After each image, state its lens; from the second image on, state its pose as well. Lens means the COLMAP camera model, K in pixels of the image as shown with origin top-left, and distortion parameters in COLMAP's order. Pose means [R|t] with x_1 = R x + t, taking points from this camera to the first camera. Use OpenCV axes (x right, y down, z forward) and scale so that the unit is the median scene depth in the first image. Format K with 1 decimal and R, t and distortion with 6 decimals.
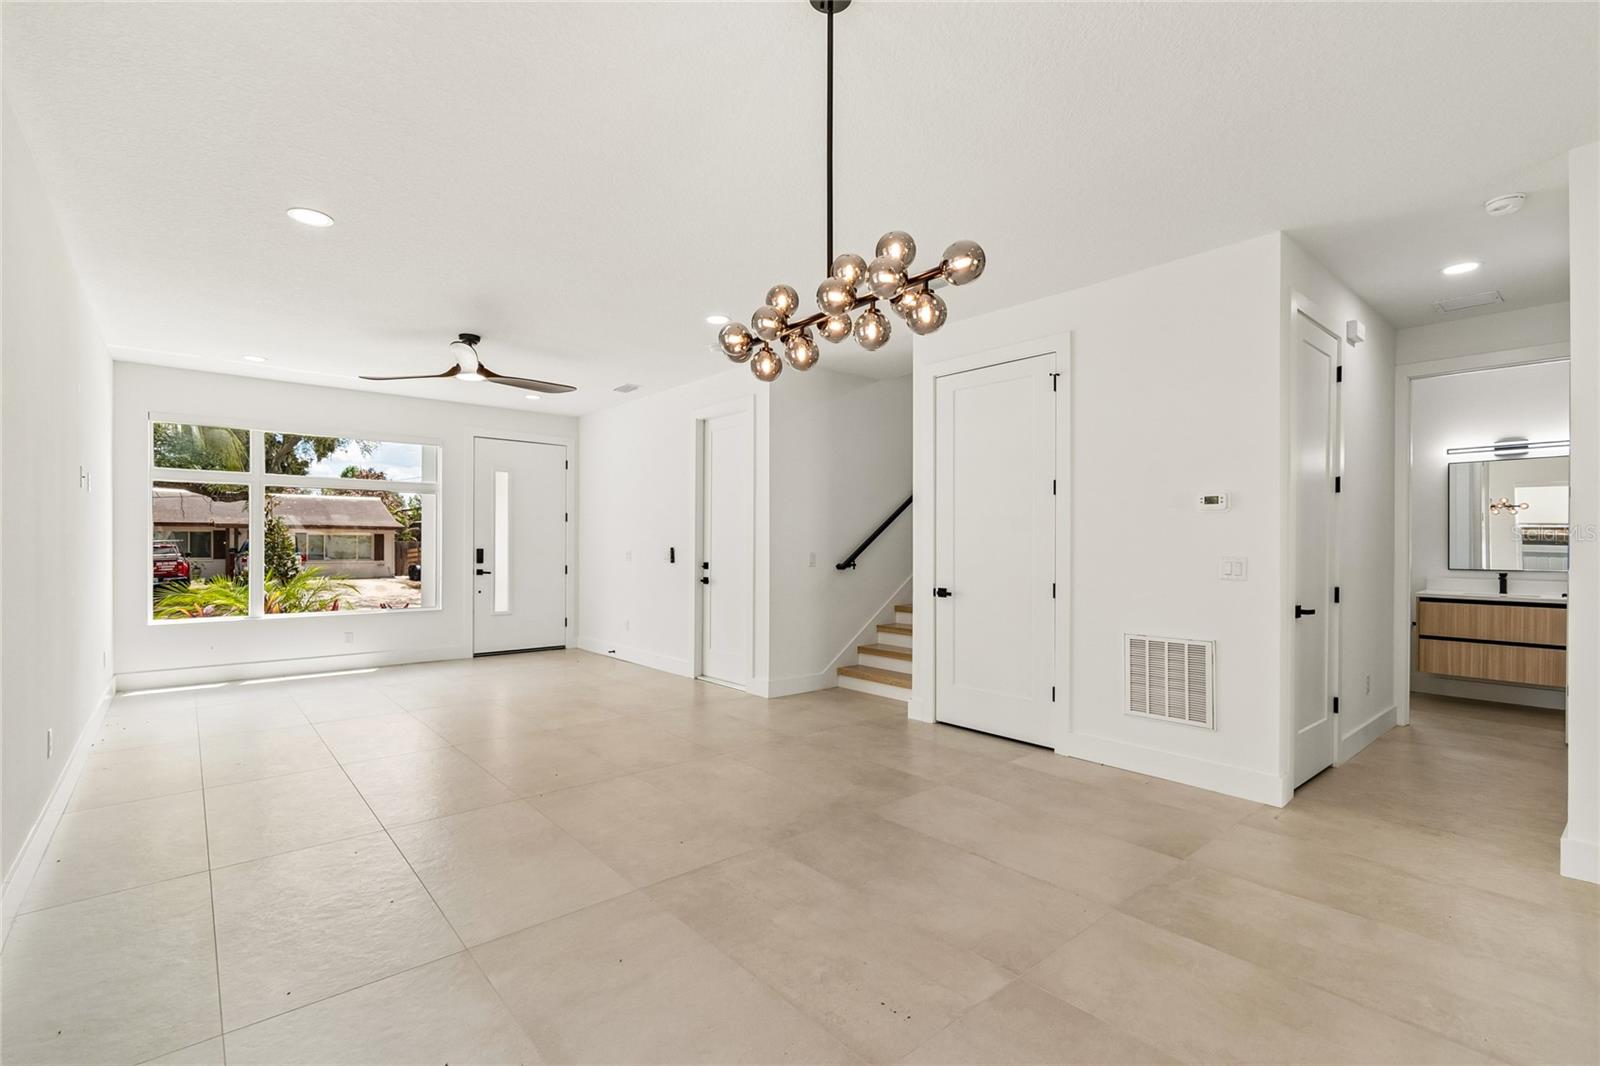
lens RADIAL K [[712.1, 0, 792.7], [0, 712.1, 543.8], [0, 0, 1]] dist [0.001571, -0.000751]
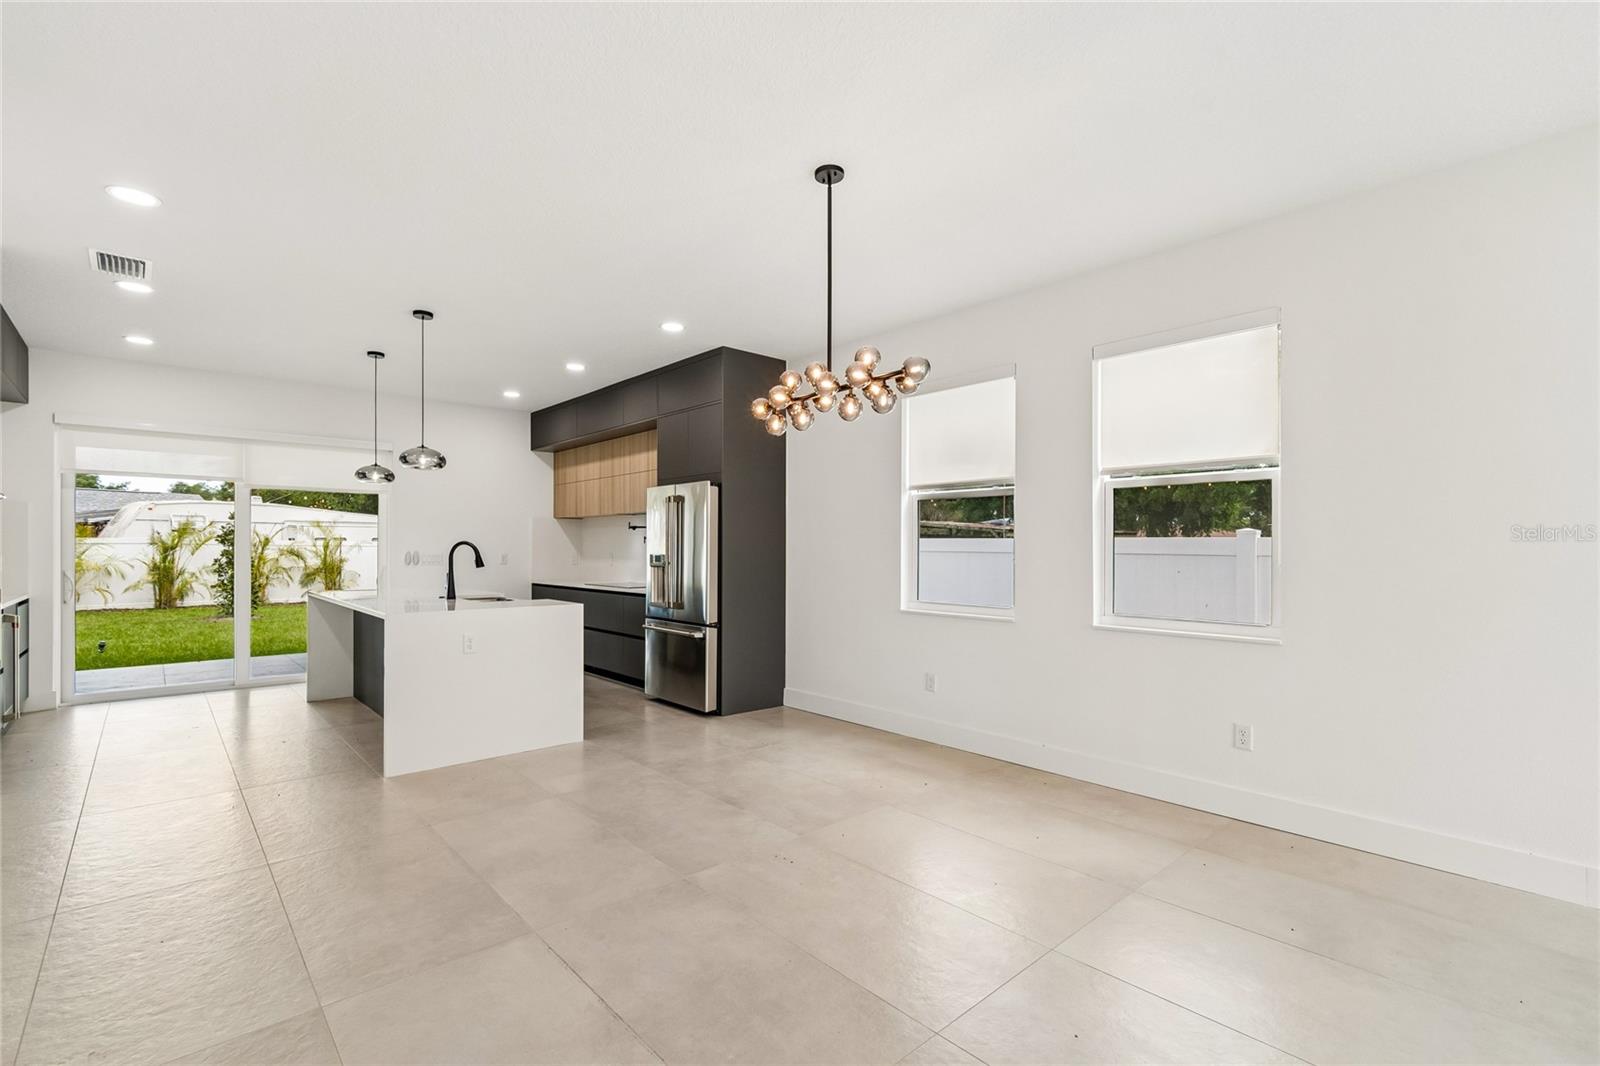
lens RADIAL K [[712.1, 0, 792.7], [0, 712.1, 543.8], [0, 0, 1]] dist [0.001571, -0.000751]
pose [[-0.999593, -0.005356, -0.028030, 0.045853], [-0.005194, 0.999969, -0.005853, -0.000607], [0.028060, -0.005705, -0.999590, 0.677791]]
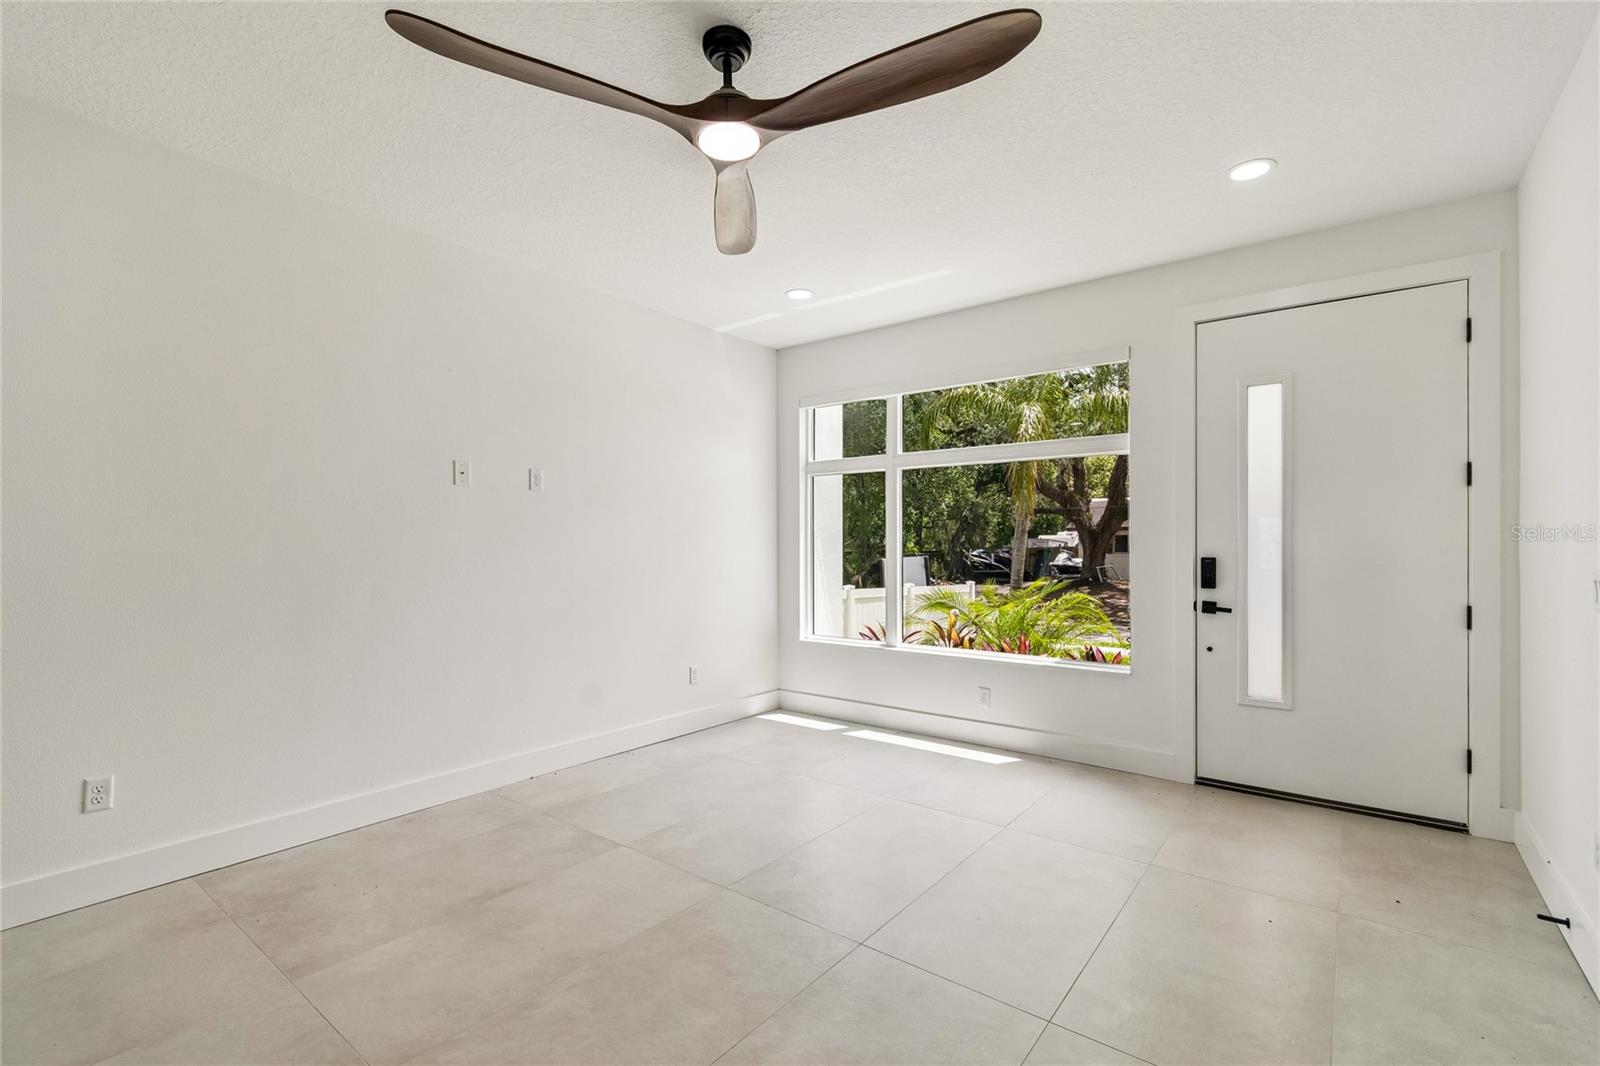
lens RADIAL K [[712.1, 0, 792.7], [0, 712.1, 543.8], [0, 0, 1]] dist [0.001571, -0.000751]
pose [[0.197730, -0.004746, -0.980245, -0.033903], [0.003038, 0.999986, -0.004228, -0.001207], [0.980252, -0.002142, 0.197742, 0.706654]]
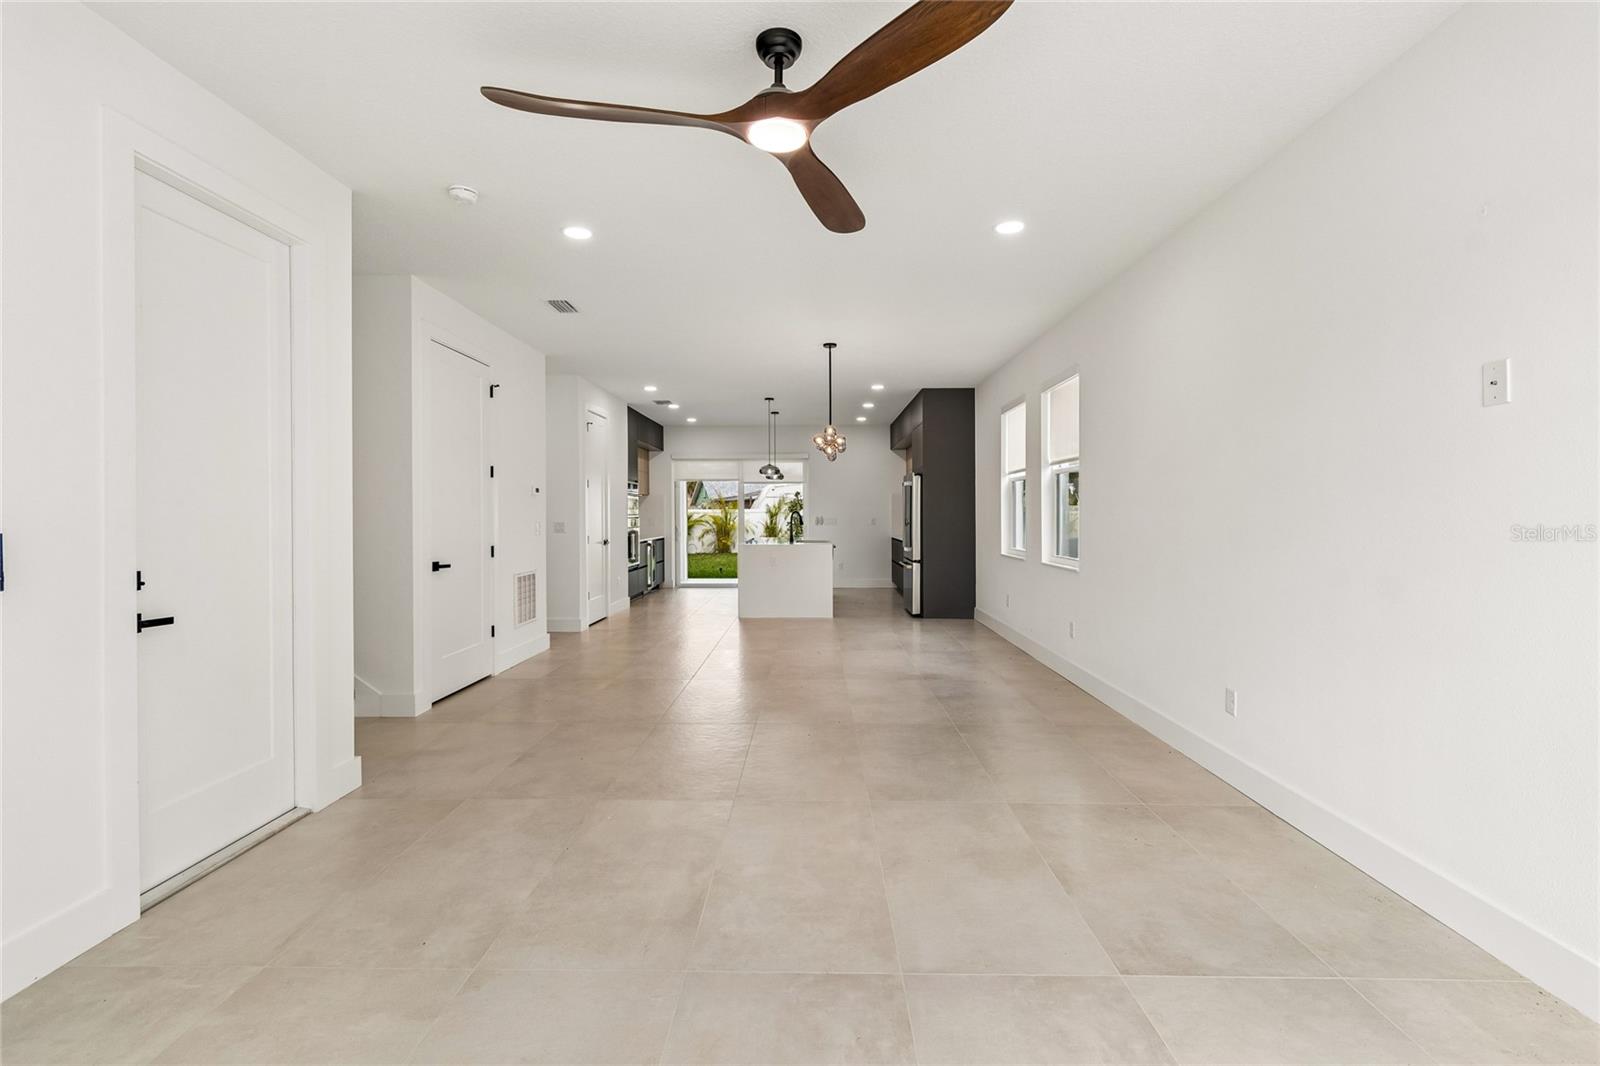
lens RADIAL K [[724.4, 0, 796.4], [0, 724.4, 516.6], [0, 0, 1]] dist [0.002421, 0.000117]
pose [[-0.743929, -0.003805, 0.668248, -0.559719], [-0.000204, 0.999985, 0.005466, -0.002015], [-0.668258, 0.003930, -0.743919, 0.979321]]
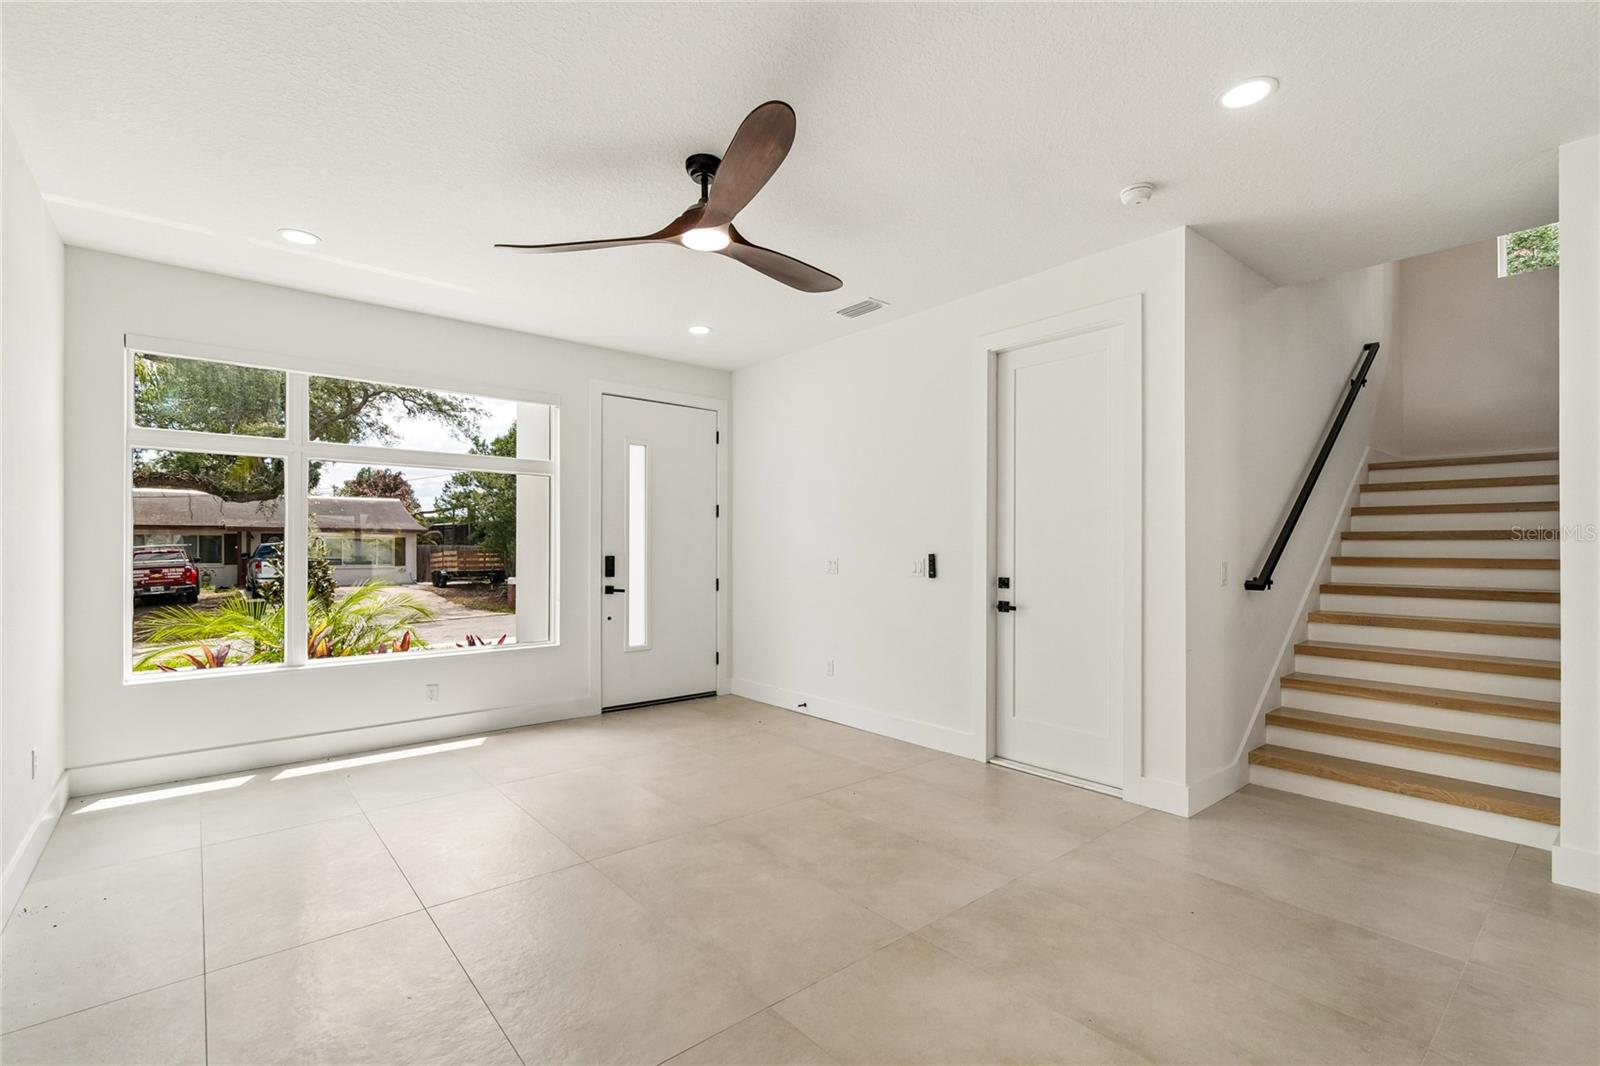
lens RADIAL K [[712.1, 0, 792.7], [0, 712.1, 543.8], [0, 0, 1]] dist [0.001571, -0.000751]
pose [[0.999960, -0.002714, -0.008473, -0.283931], [0.002681, 0.999989, -0.003863, -0.001906], [0.008484, 0.003840, 0.999957, 0.343472]]
